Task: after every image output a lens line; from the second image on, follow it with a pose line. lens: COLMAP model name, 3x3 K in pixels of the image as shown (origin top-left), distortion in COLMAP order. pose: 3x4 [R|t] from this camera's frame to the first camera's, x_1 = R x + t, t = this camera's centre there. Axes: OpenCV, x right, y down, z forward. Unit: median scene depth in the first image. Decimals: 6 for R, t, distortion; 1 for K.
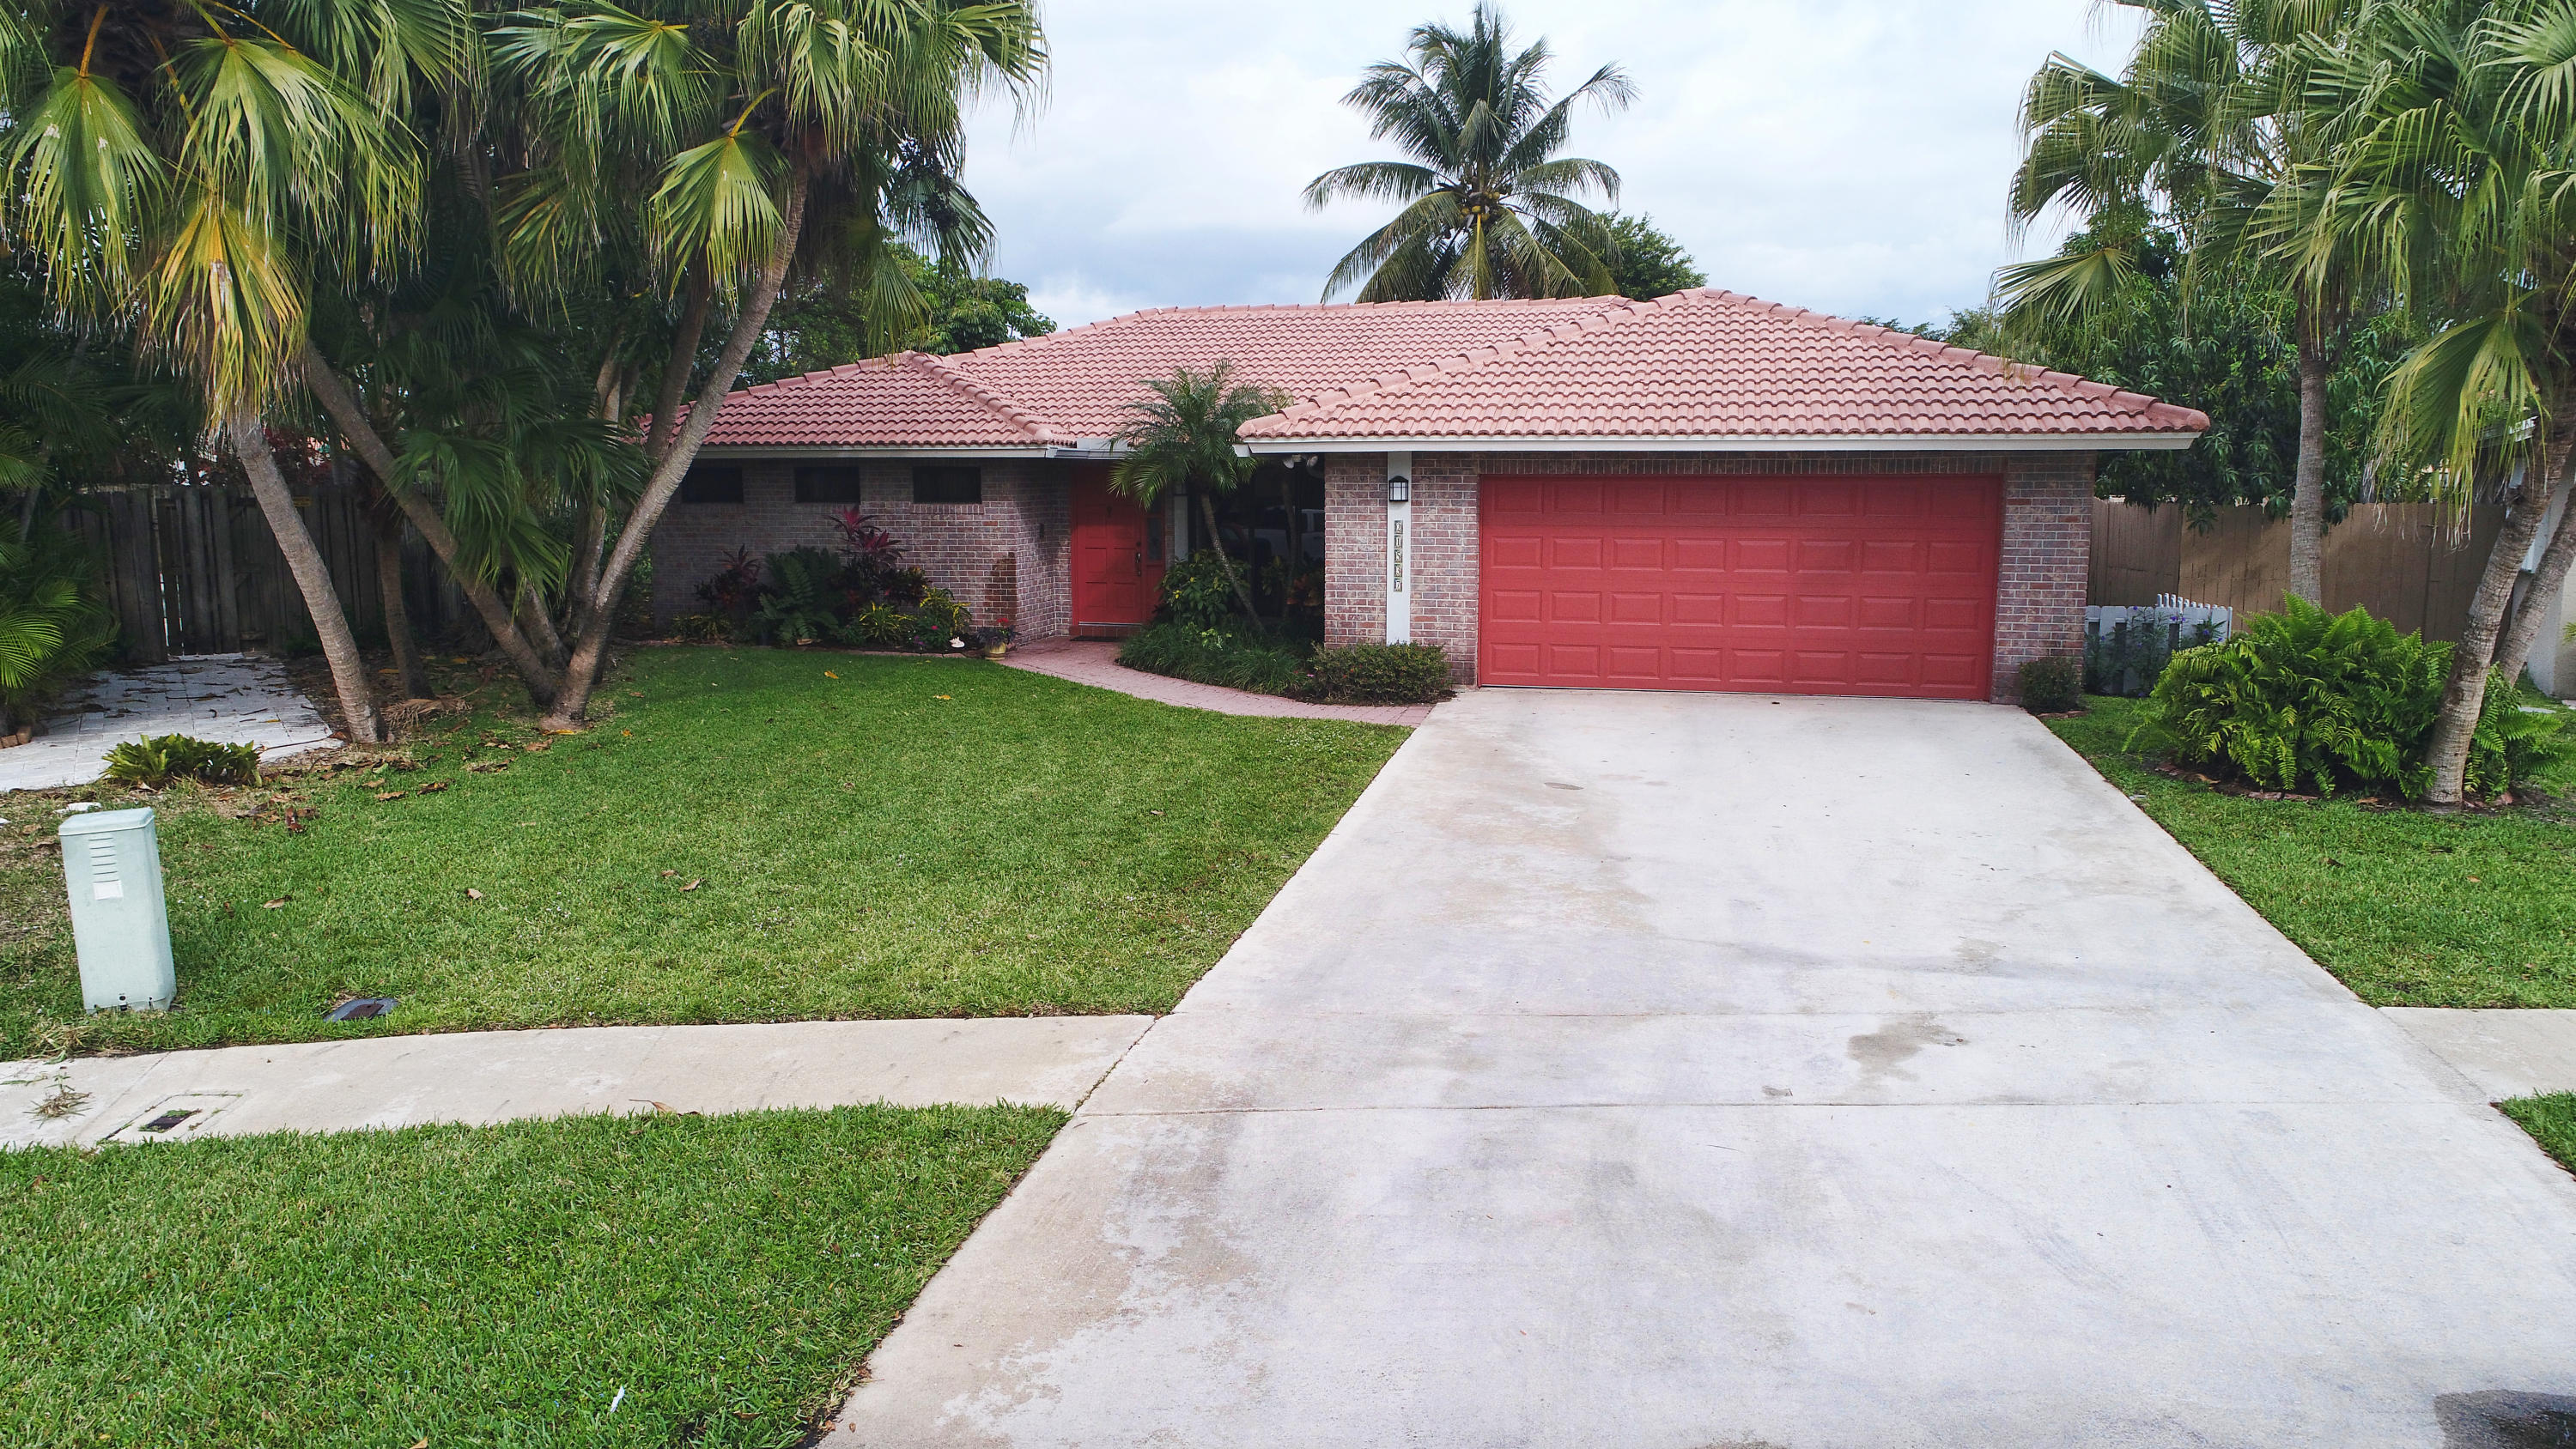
lens RADIAL K [[1719.6, 0, 1288.0], [0, 1719.6, 724.5], [0, 0, 1]] dist [-0.001636, -0.001459]
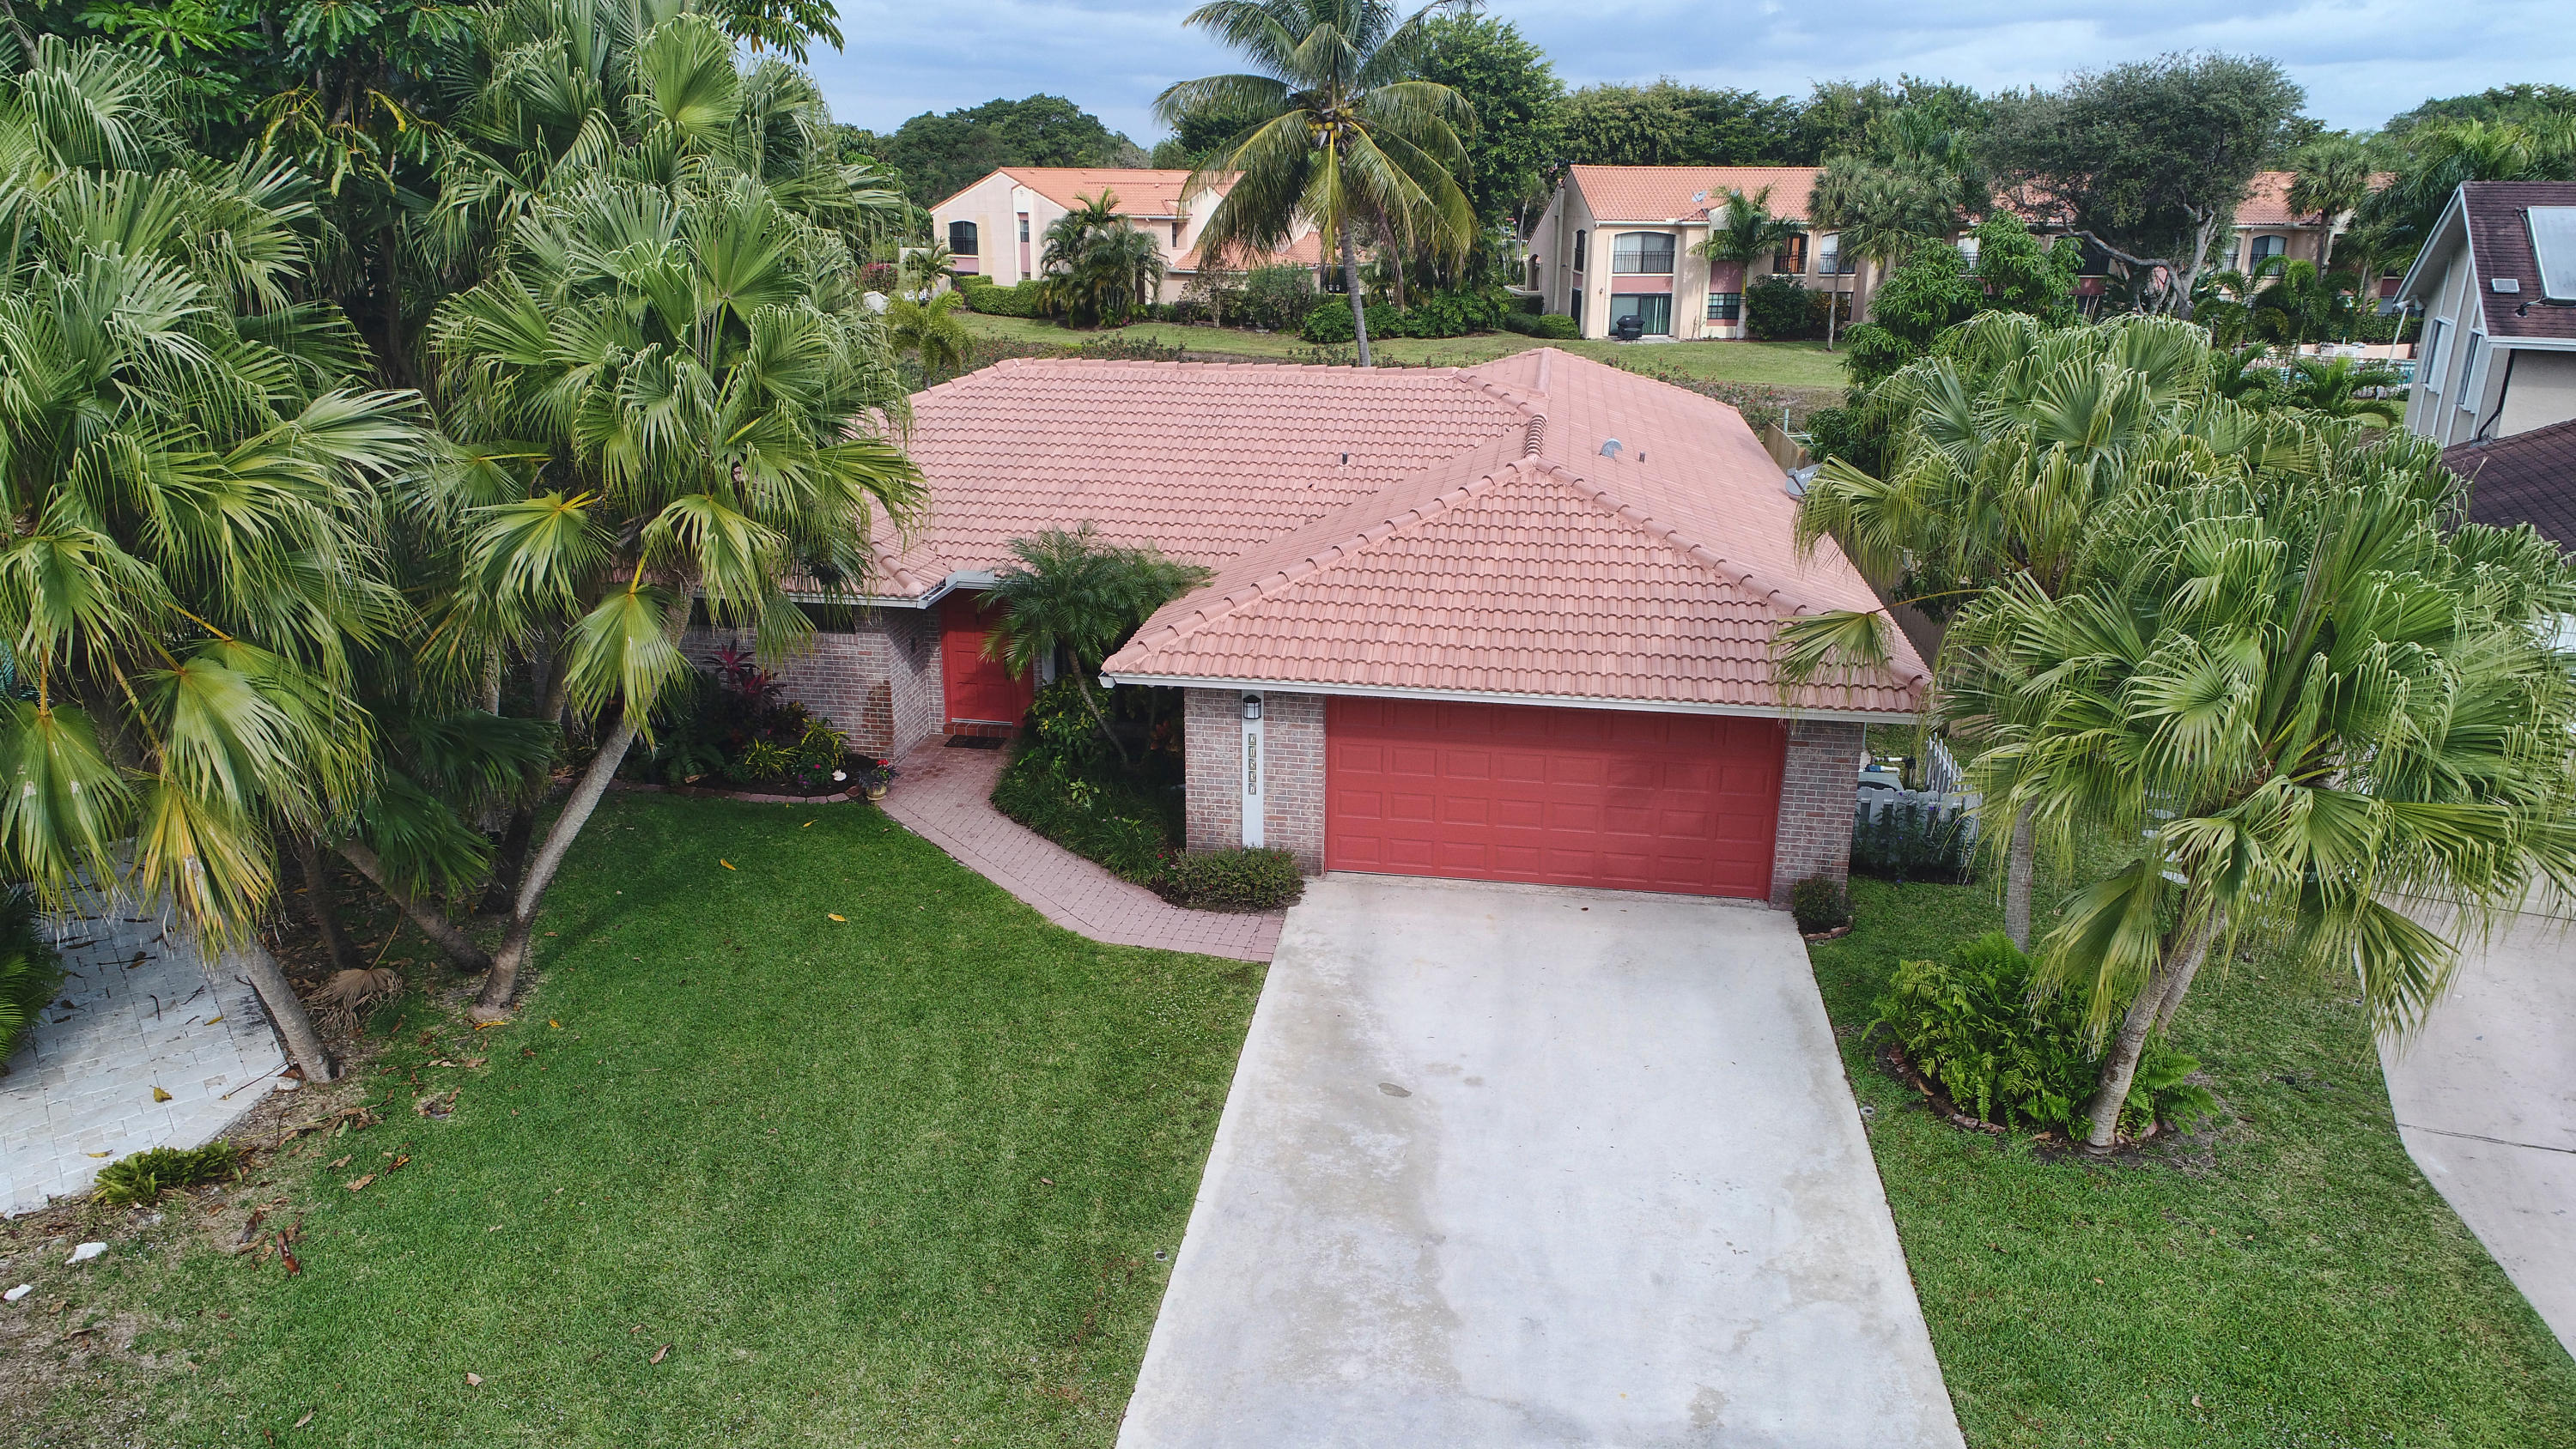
lens RADIAL K [[1718.9, 0, 1288.0], [0, 1718.9, 724.5], [0, 0, 1]] dist [-0.000859, -0.009097]
pose [[0.996586, -0.017619, 0.080665, -0.001571], [0.005192, 0.988406, 0.151745, -0.368666], [-0.082403, -0.150808, 0.985123, -0.099885]]
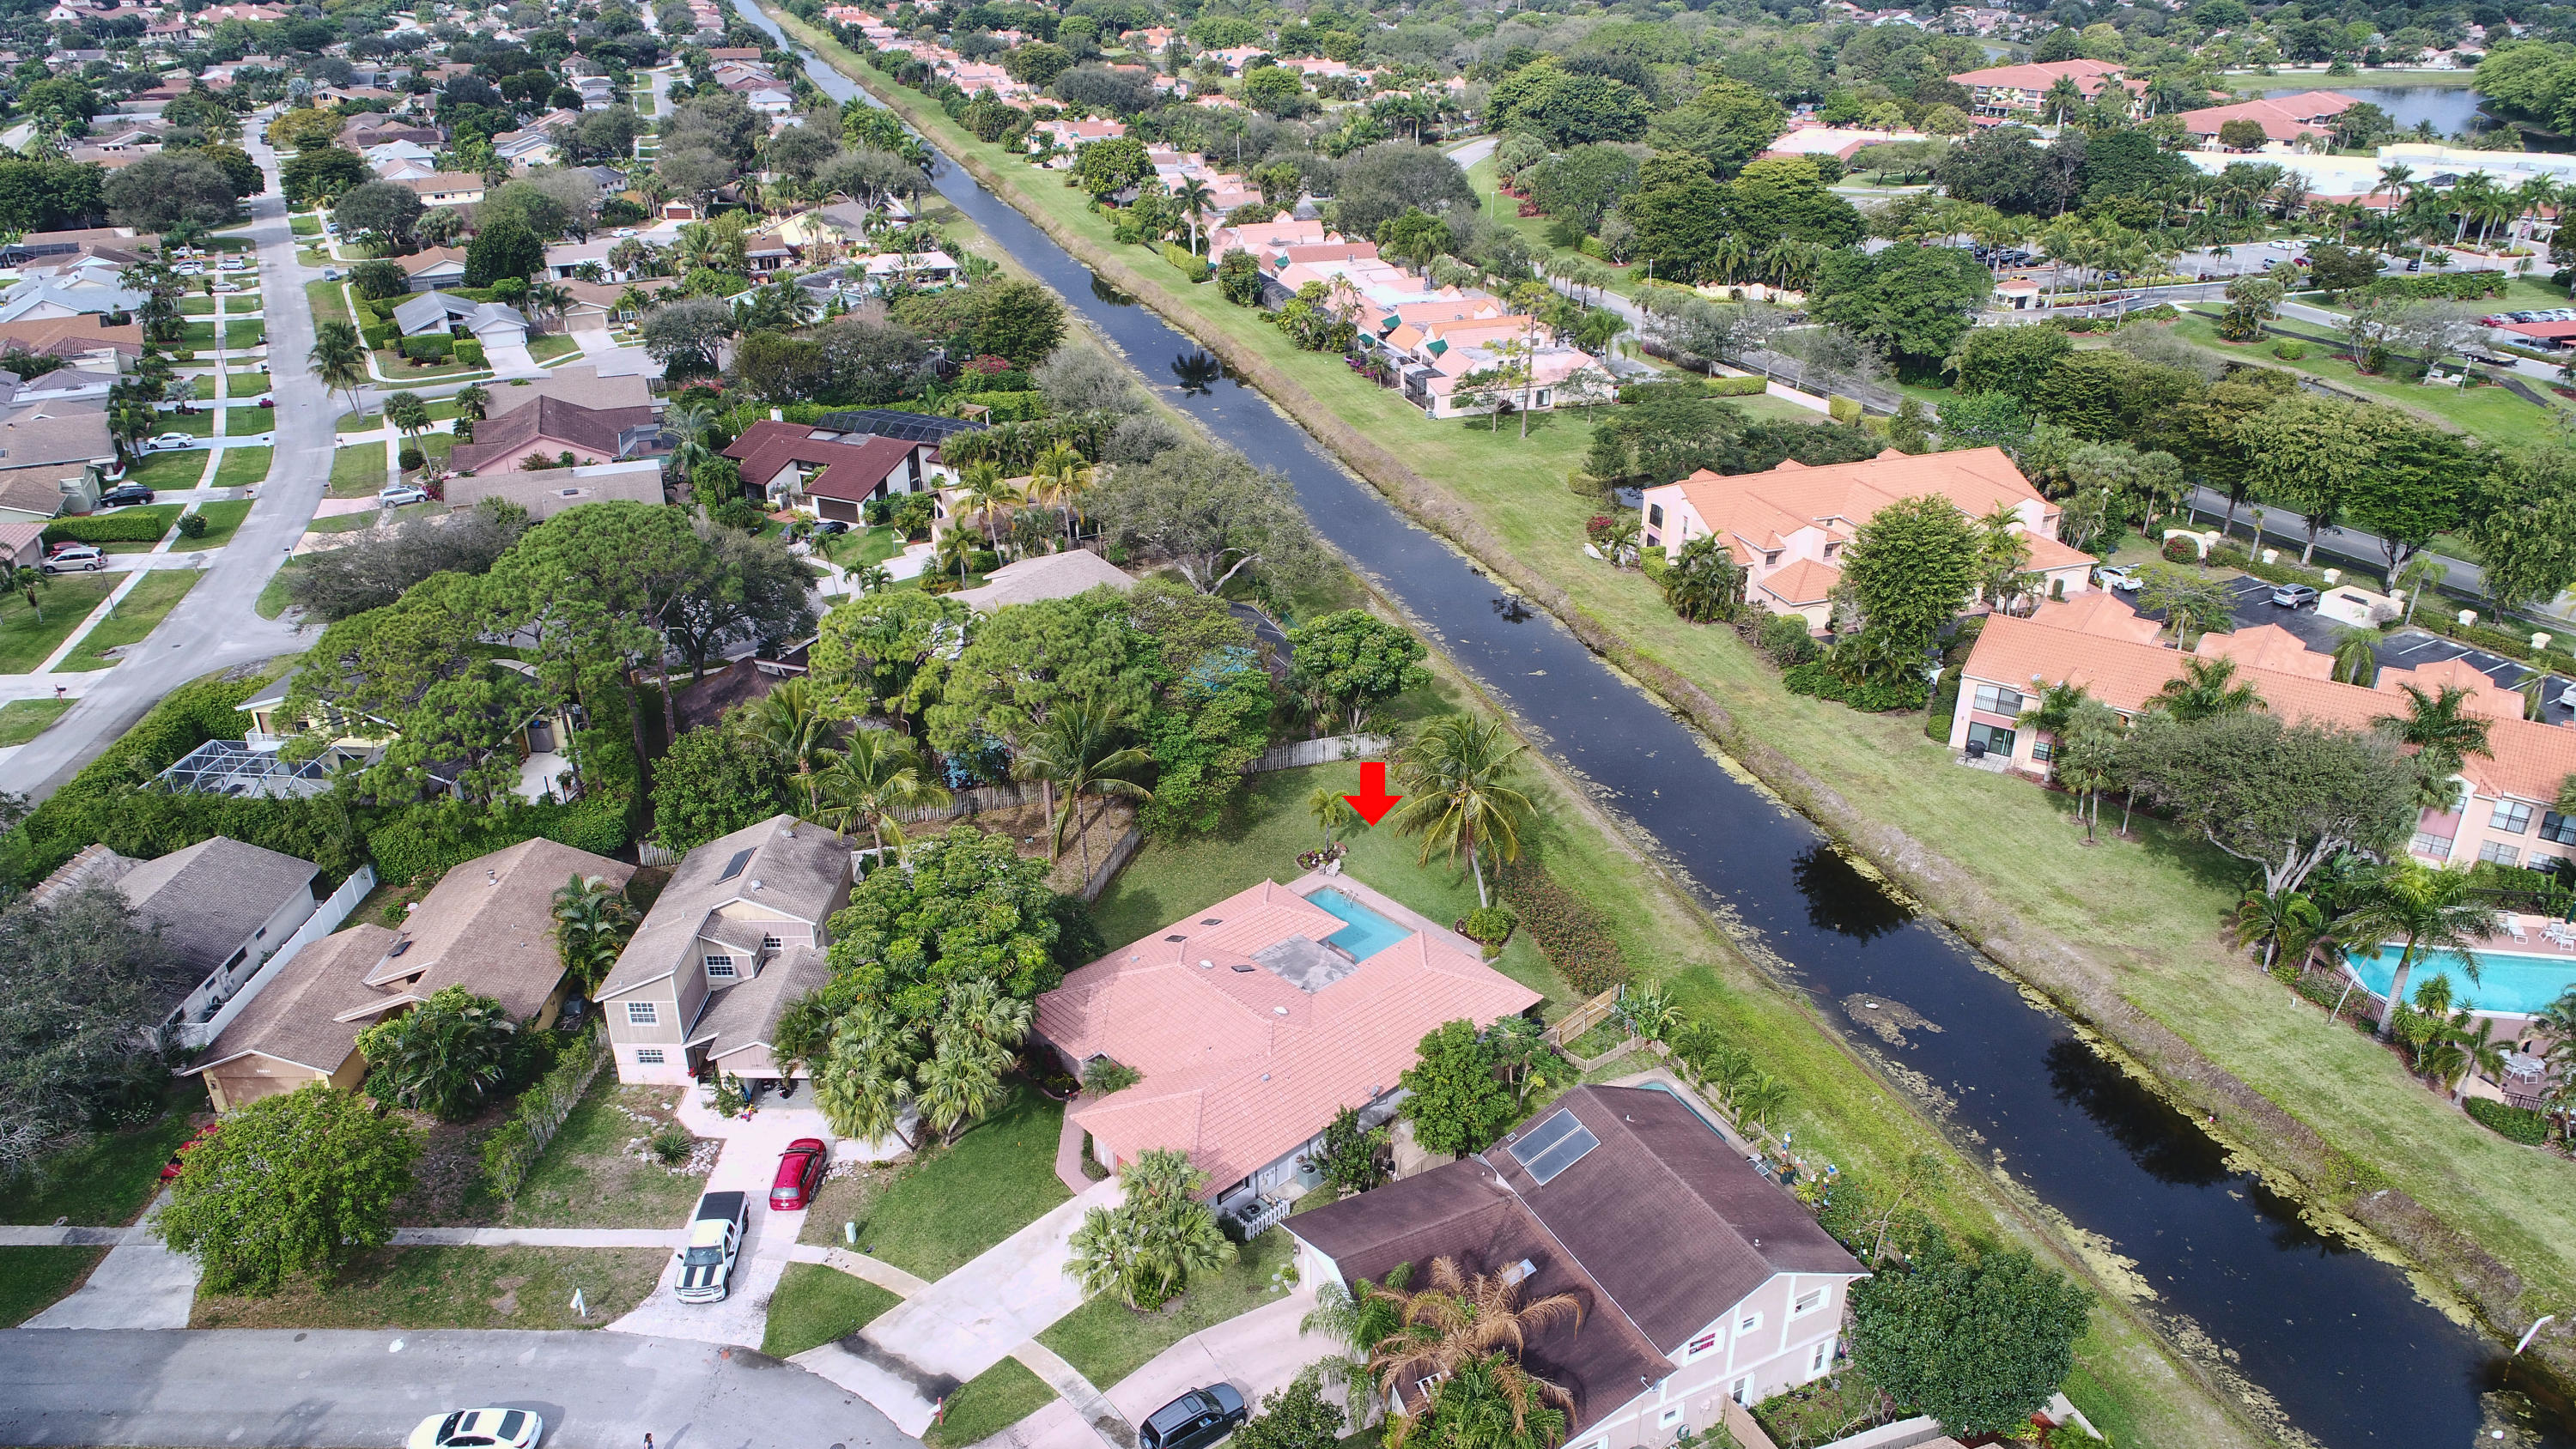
lens RADIAL K [[1718.9, 0, 1288.0], [0, 1718.9, 724.5], [0, 0, 1]] dist [-0.000859, -0.009097]
pose [[0.829220, 0.242726, -0.503466, 3.185787], [-0.087413, 0.946015, 0.312113, -3.347134], [0.552044, -0.214801, 0.805672, -2.765917]]
